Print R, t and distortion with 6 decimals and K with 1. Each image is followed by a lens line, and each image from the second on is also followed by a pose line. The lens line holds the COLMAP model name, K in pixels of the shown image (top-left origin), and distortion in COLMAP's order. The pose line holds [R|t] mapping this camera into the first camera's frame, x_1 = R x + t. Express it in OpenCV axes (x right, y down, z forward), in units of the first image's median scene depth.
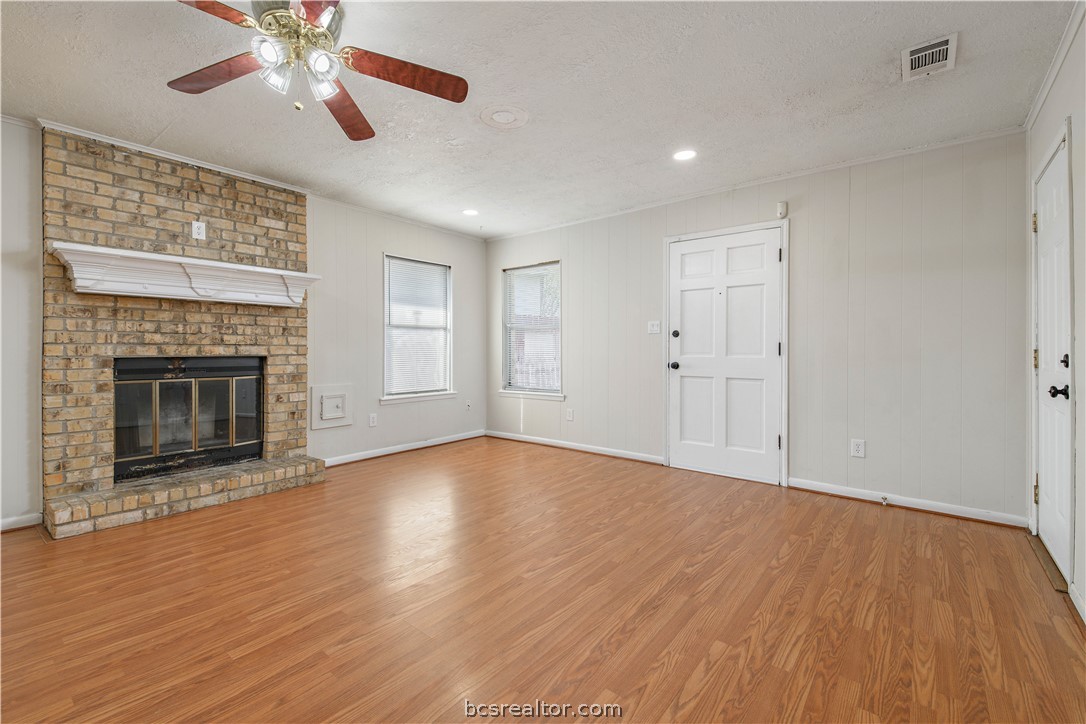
lens RADIAL K [[456.4, 0, 552.2], [0, 456.4, 346.6], [0, 0, 1]] dist [0.014471, -0.004797]
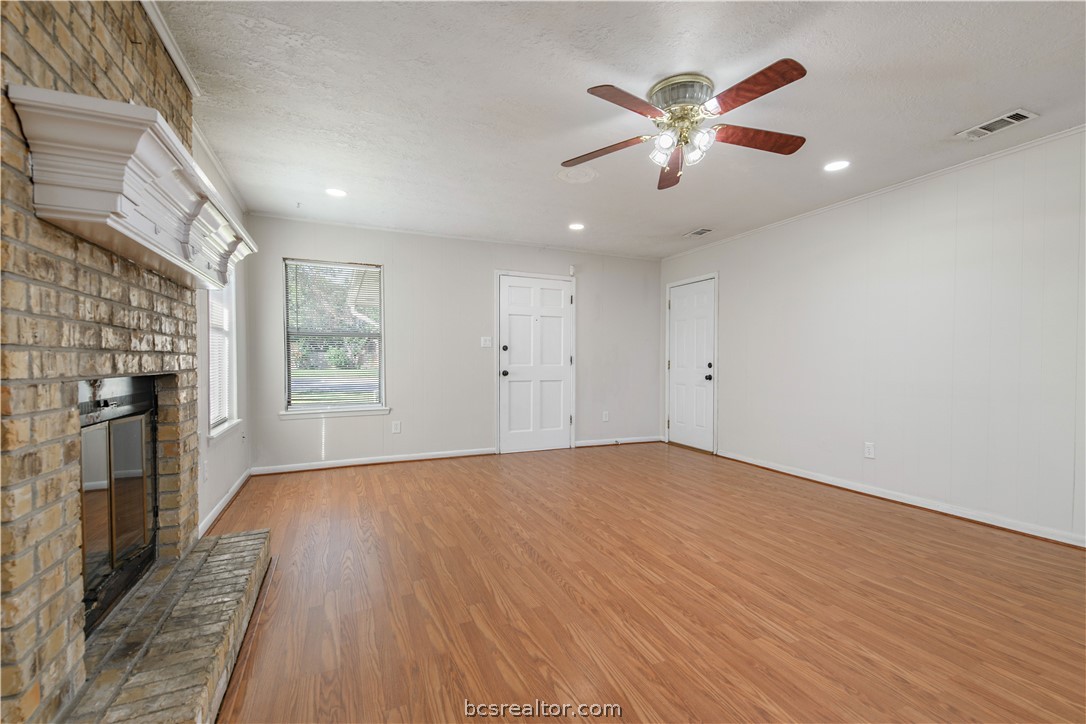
lens RADIAL K [[456.4, 0, 537.7], [0, 456.4, 366.0], [0, 0, 1]] dist [0.014471, -0.004797]
pose [[0.493610, -0.010522, 0.869620, -1.146795], [-0.006196, 0.999859, 0.015615, 0.001946], [-0.869662, -0.013096, 0.493475, 0.428486]]
